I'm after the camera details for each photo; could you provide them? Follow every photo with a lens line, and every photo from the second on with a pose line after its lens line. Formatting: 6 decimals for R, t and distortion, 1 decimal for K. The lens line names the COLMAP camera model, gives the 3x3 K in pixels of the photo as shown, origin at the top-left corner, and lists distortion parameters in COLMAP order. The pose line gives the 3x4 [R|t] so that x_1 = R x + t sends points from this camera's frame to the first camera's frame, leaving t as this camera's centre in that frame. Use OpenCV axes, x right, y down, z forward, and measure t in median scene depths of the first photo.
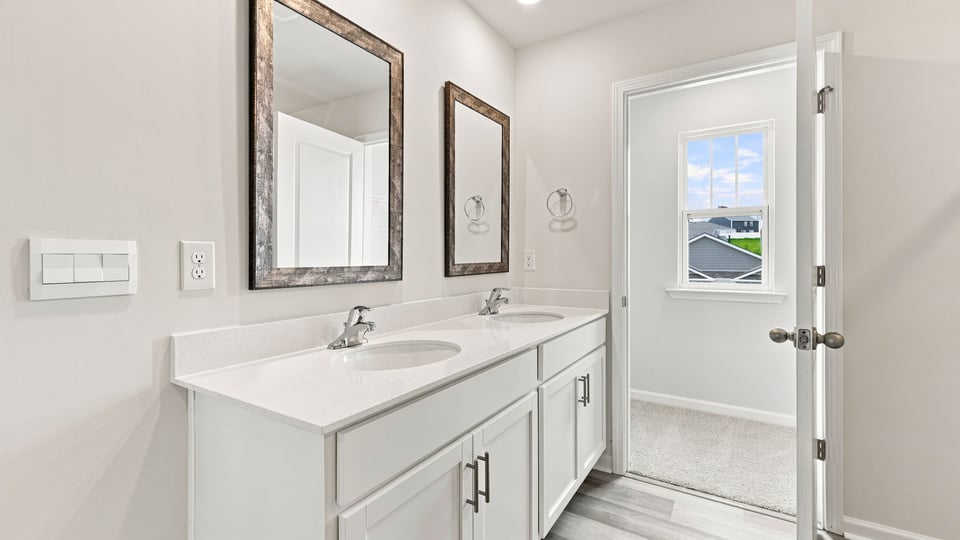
lens RADIAL K [[409.1, 0, 477.0], [0, 409.1, 262.2], [0, 0, 1]] dist [0.000823, -0.000051]
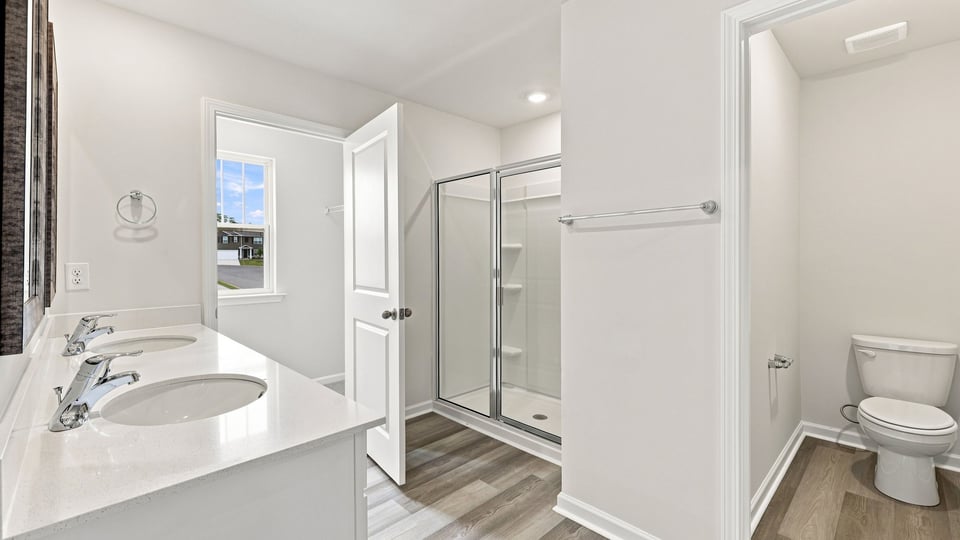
lens RADIAL K [[409.1, 0, 477.0], [0, 409.1, 262.2], [0, 0, 1]] dist [0.000823, -0.000051]
pose [[0.224903, -0.007599, 0.974351, -0.459327], [0.013383, 0.999899, 0.004709, -0.025776], [-0.974289, 0.011981, 0.224982, 0.121558]]
